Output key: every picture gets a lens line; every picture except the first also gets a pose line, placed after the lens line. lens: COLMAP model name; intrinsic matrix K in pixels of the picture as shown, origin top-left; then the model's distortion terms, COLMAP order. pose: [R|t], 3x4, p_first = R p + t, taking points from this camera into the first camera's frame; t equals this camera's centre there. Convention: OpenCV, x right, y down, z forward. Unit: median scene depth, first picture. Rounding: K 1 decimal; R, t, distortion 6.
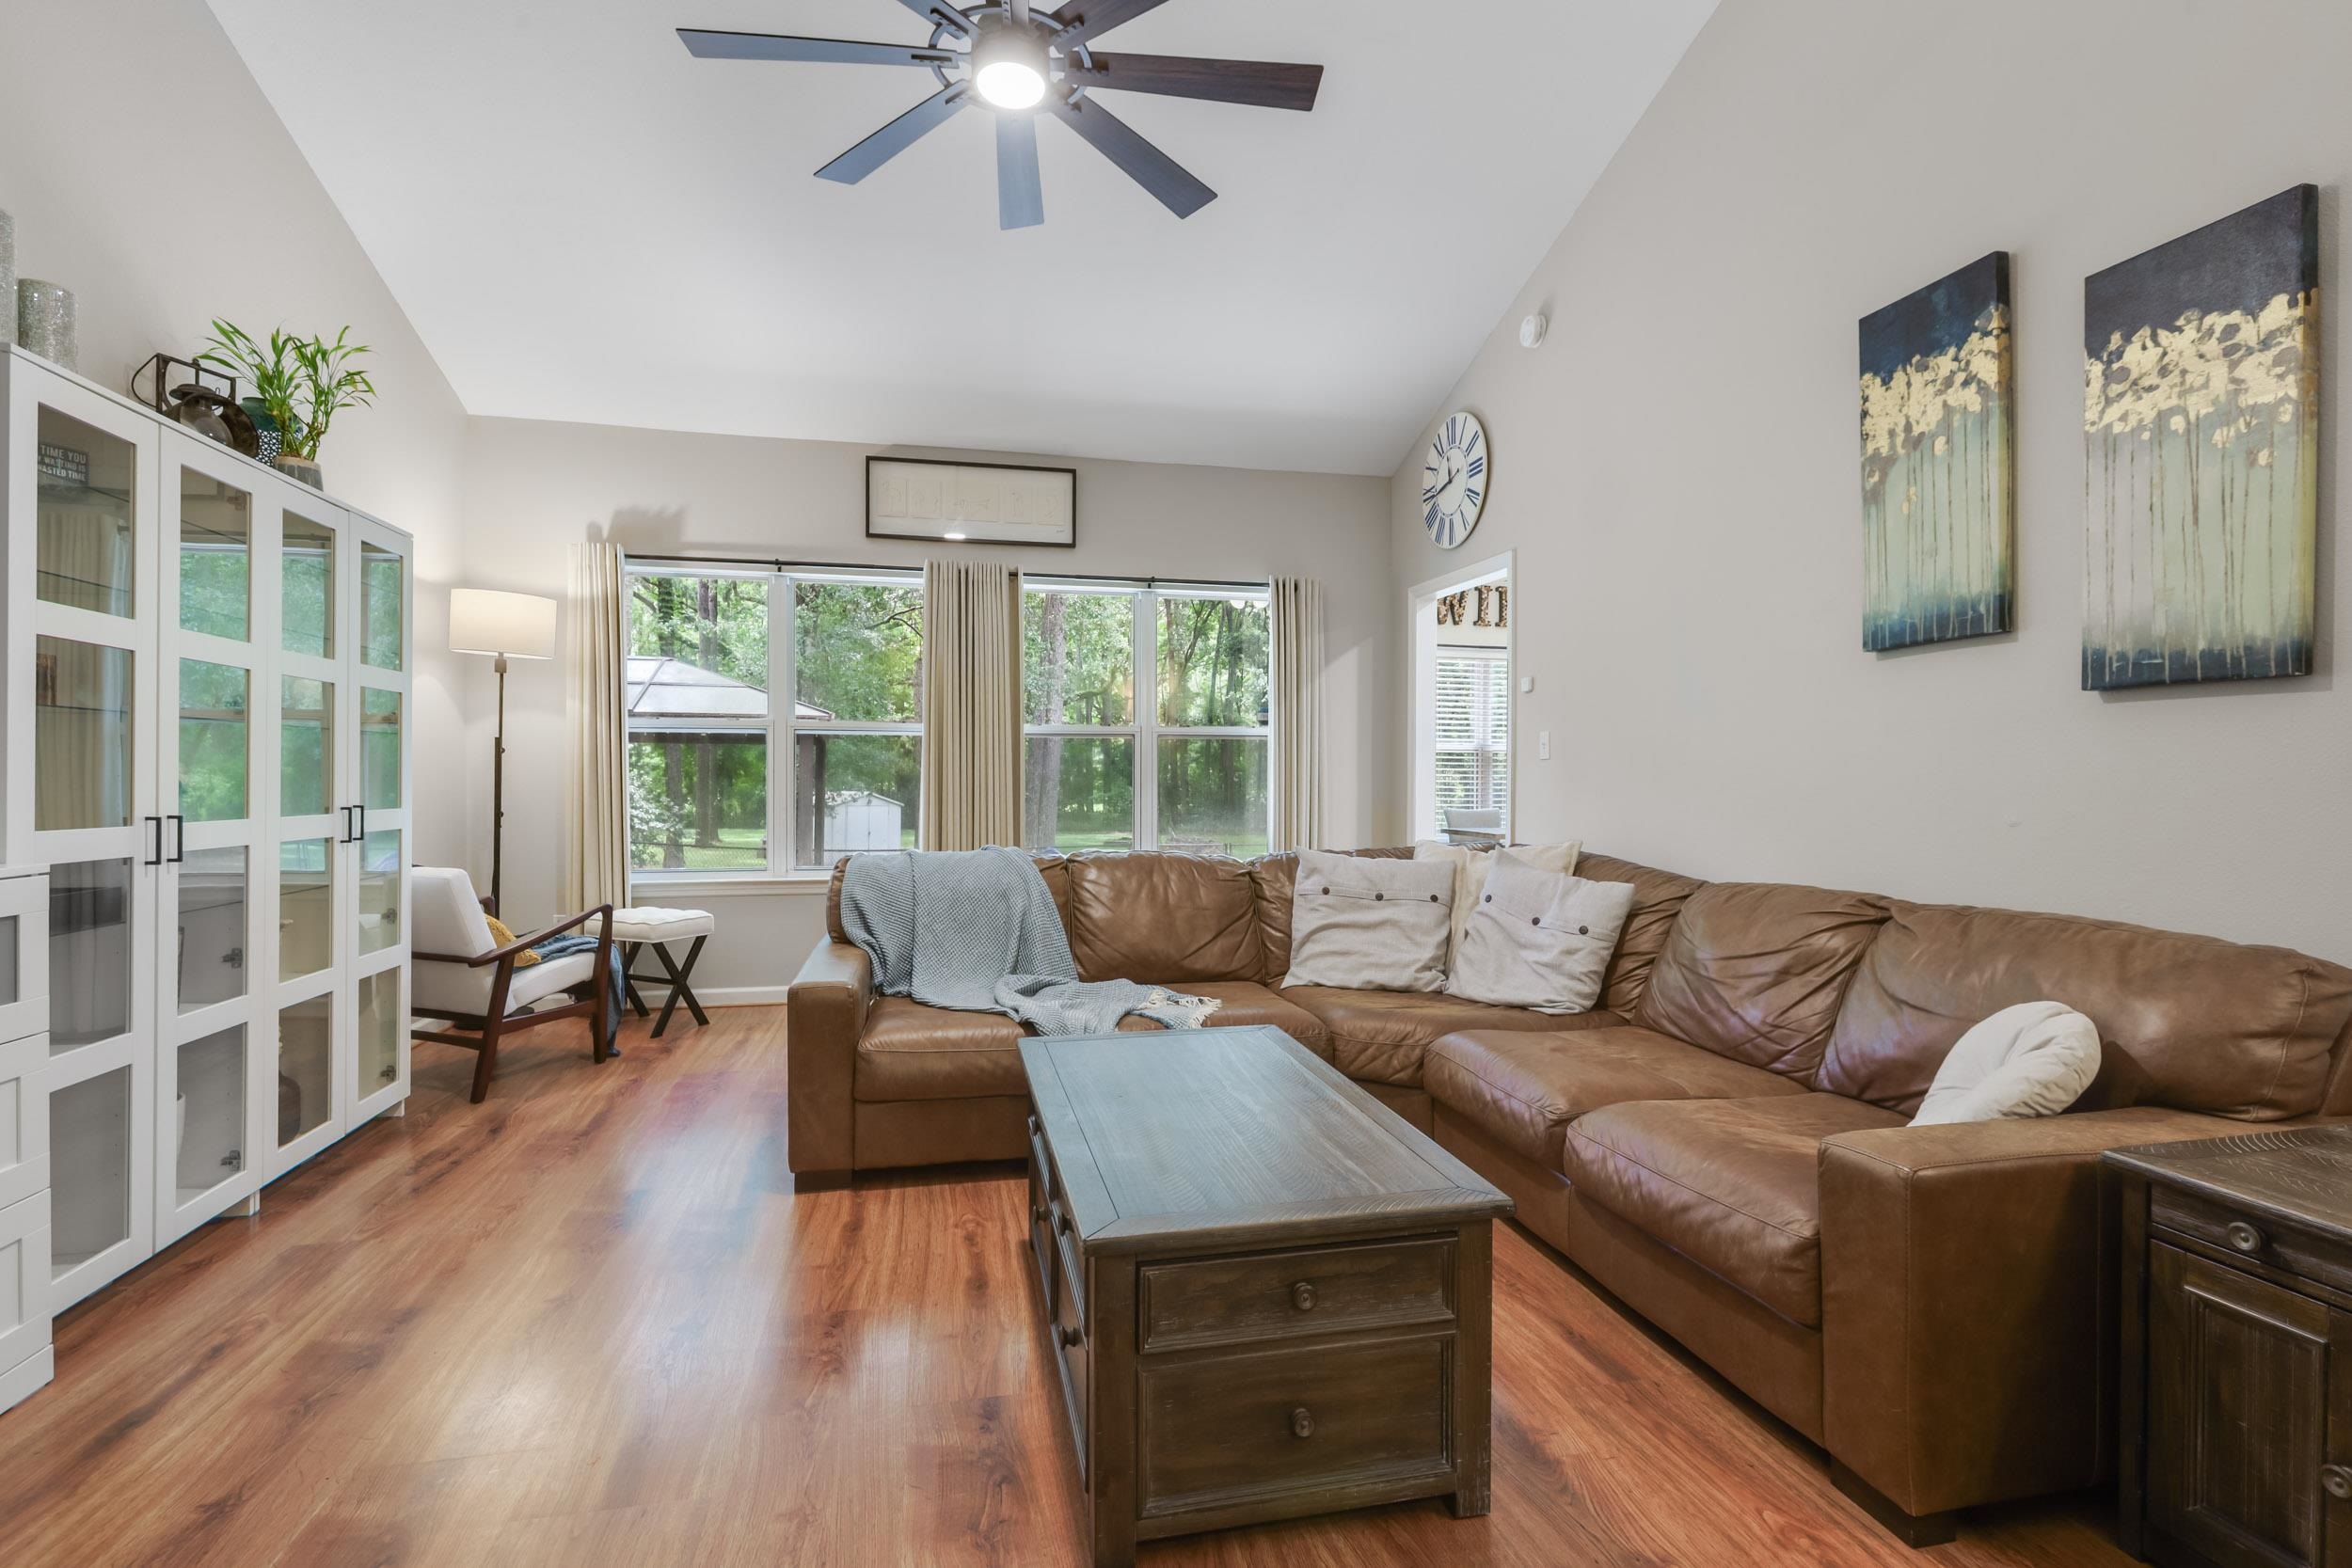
lens RADIAL K [[1064.2, 0, 1174.4], [0, 1064.2, 780.5], [0, 0, 1]] dist [-0.001399, -0.000389]
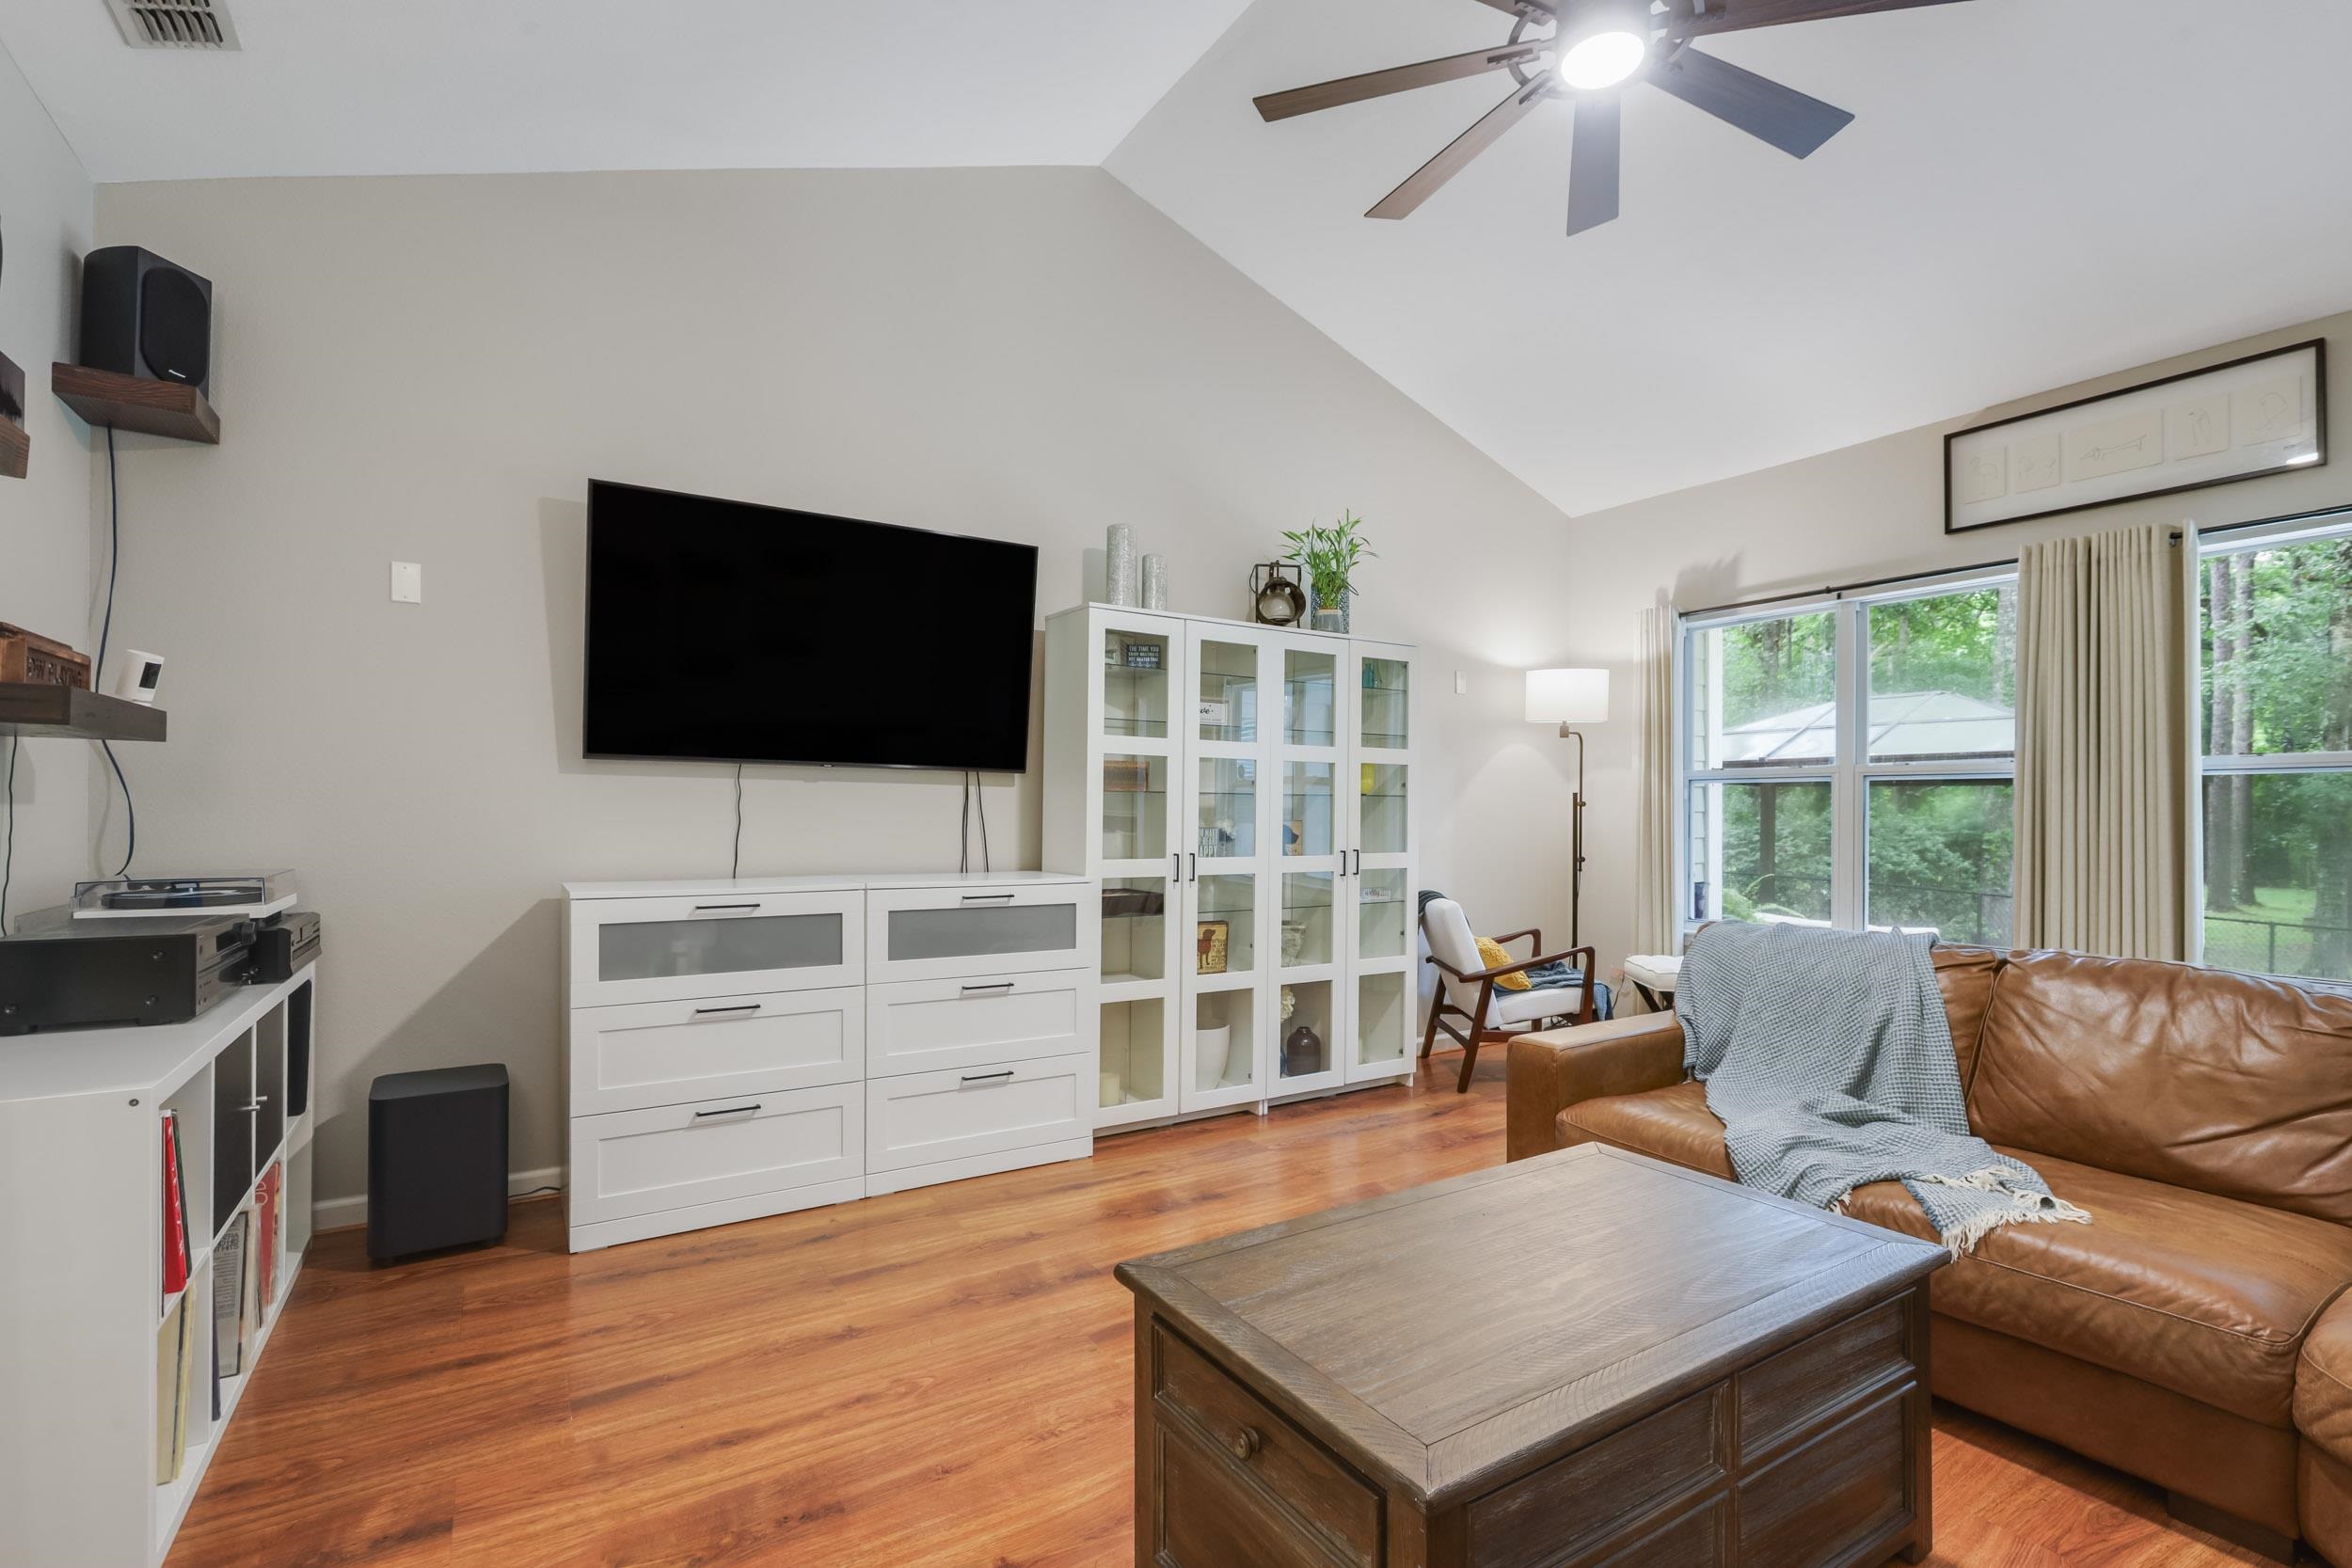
lens RADIAL K [[1064.2, 0, 1186.0], [0, 1064.2, 805.7], [0, 0, 1]] dist [-0.001399, -0.000389]
pose [[0.348376, -0.006397, -0.937333, 0.425603], [-0.008272, 0.999917, -0.009899, -0.016512], [0.937318, 0.011202, 0.348295, 0.286000]]
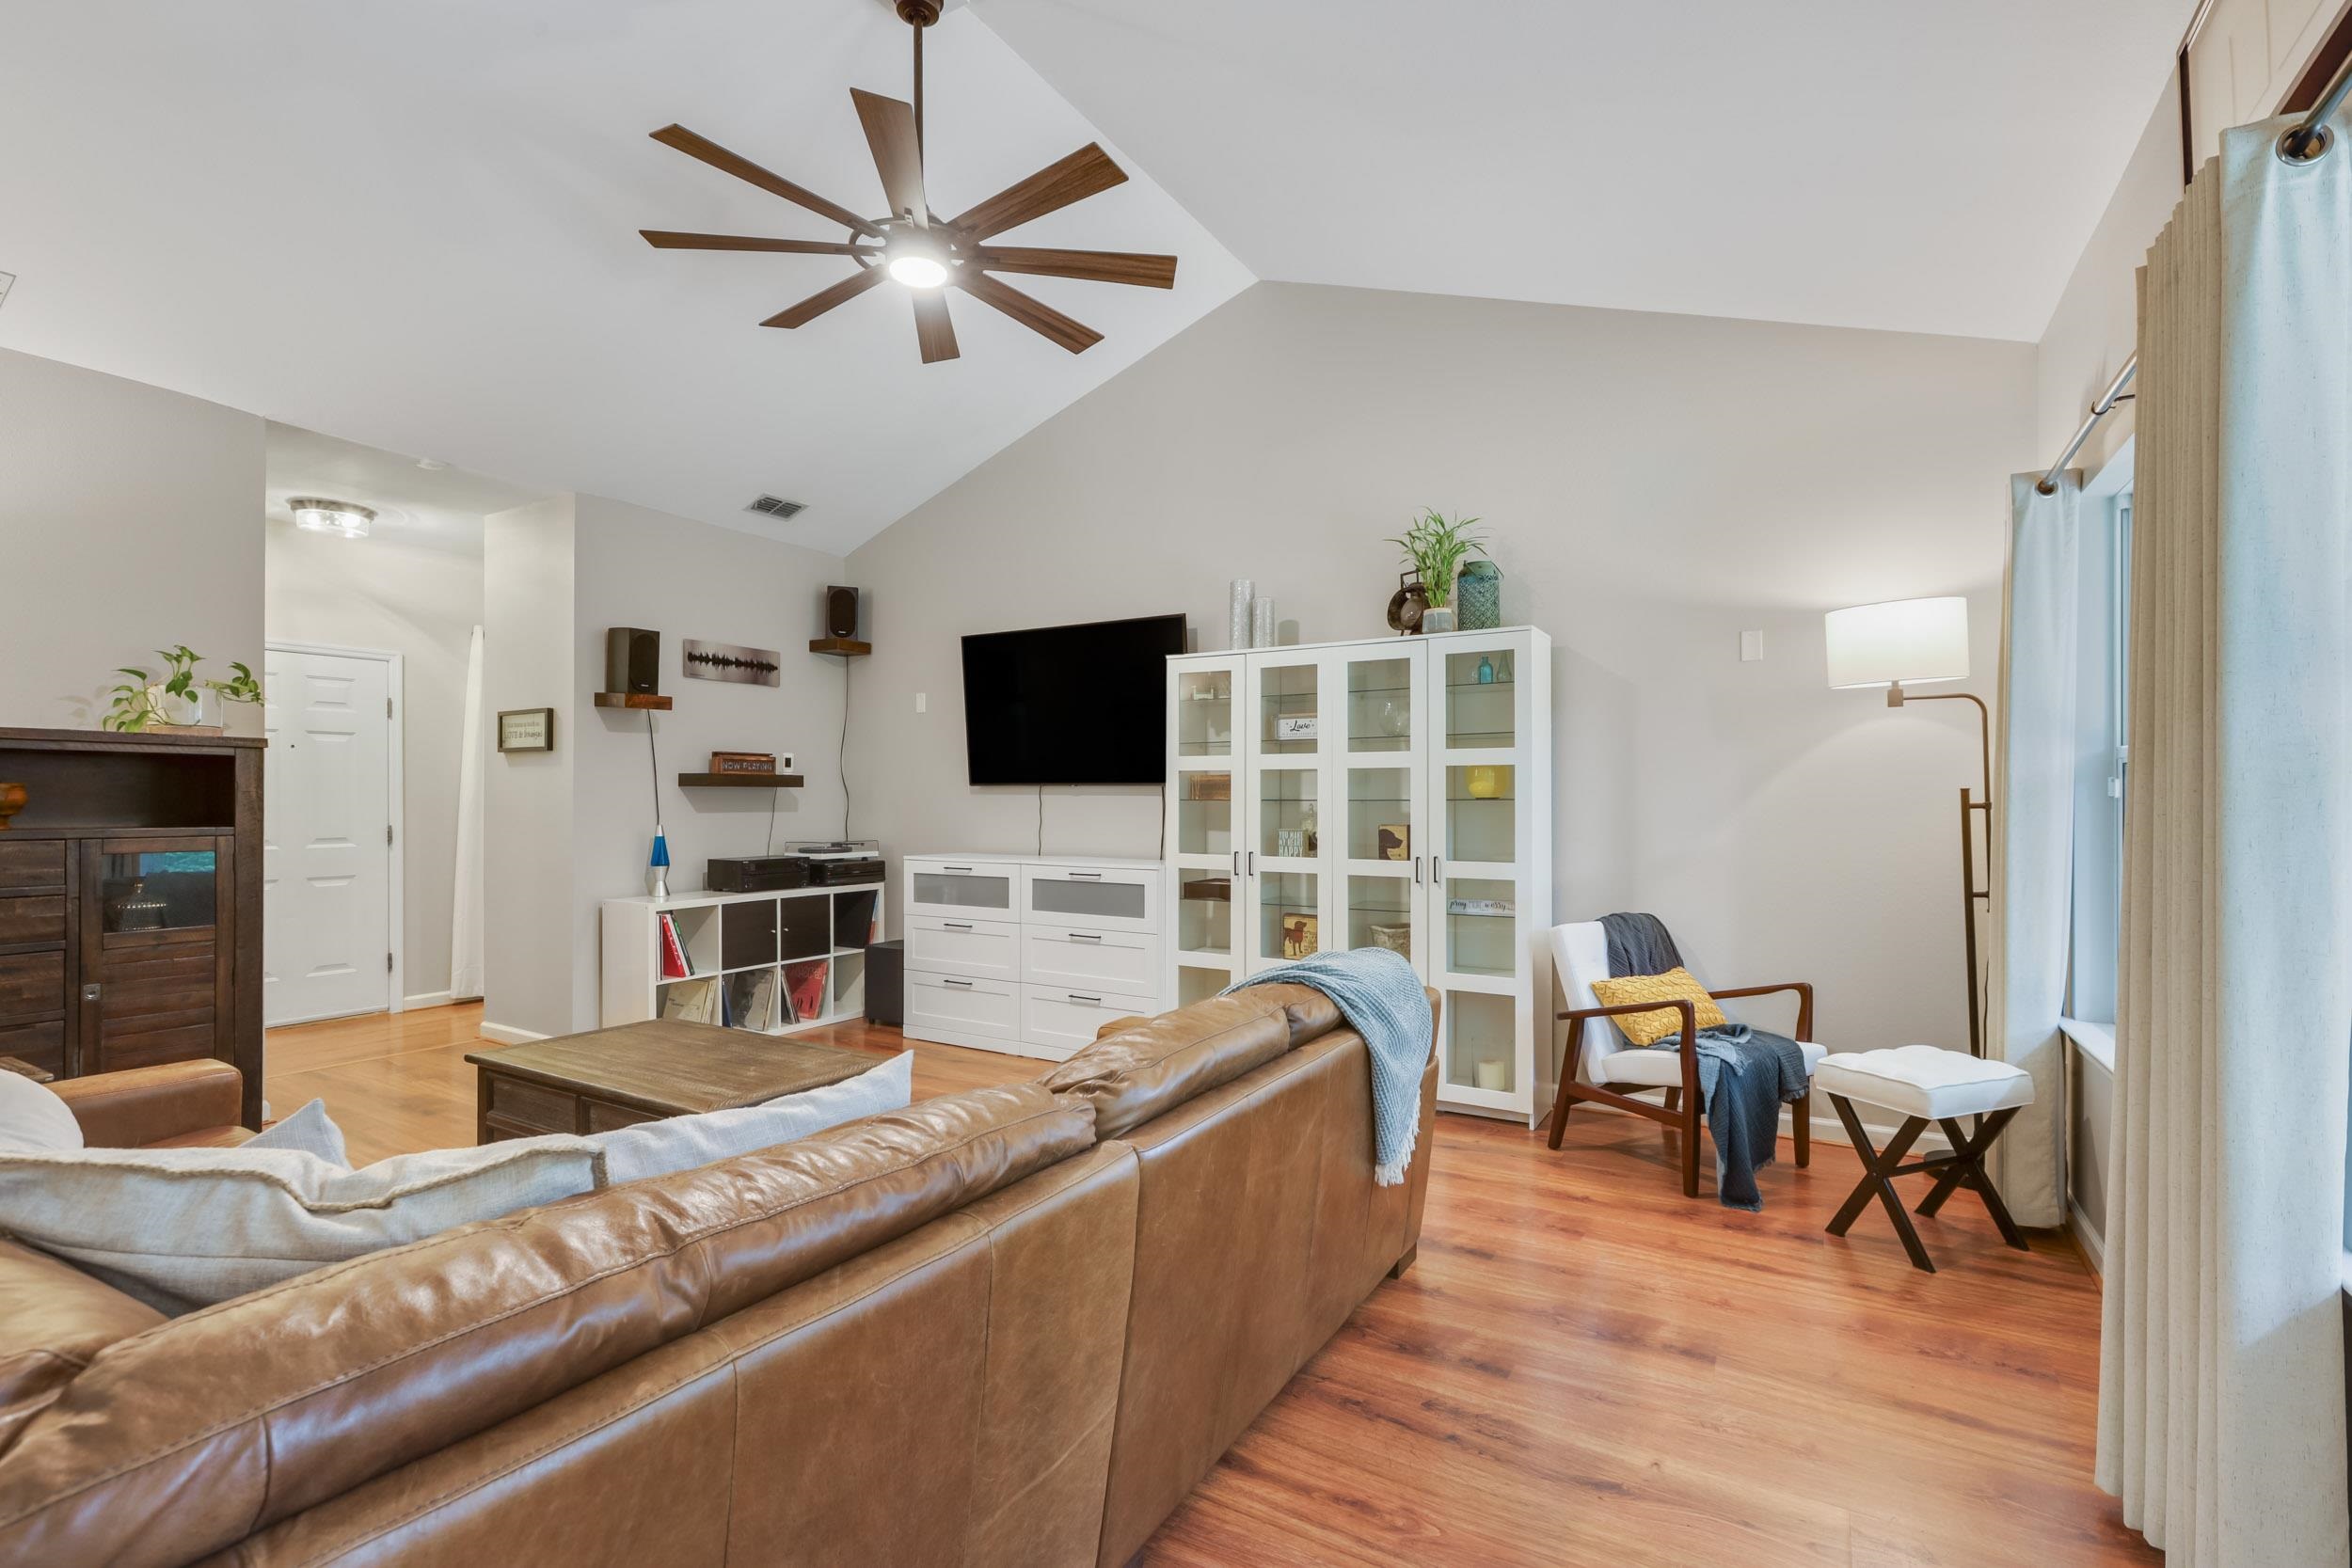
lens RADIAL K [[1064.2, 0, 1177.1], [0, 1064.2, 788.2], [0, 0, 1]] dist [-0.001399, -0.000389]
pose [[-0.681848, -0.012728, -0.731383, 0.405764], [-0.005975, 0.999912, -0.011831, -0.041530], [0.731469, -0.003697, -0.681865, 1.552726]]
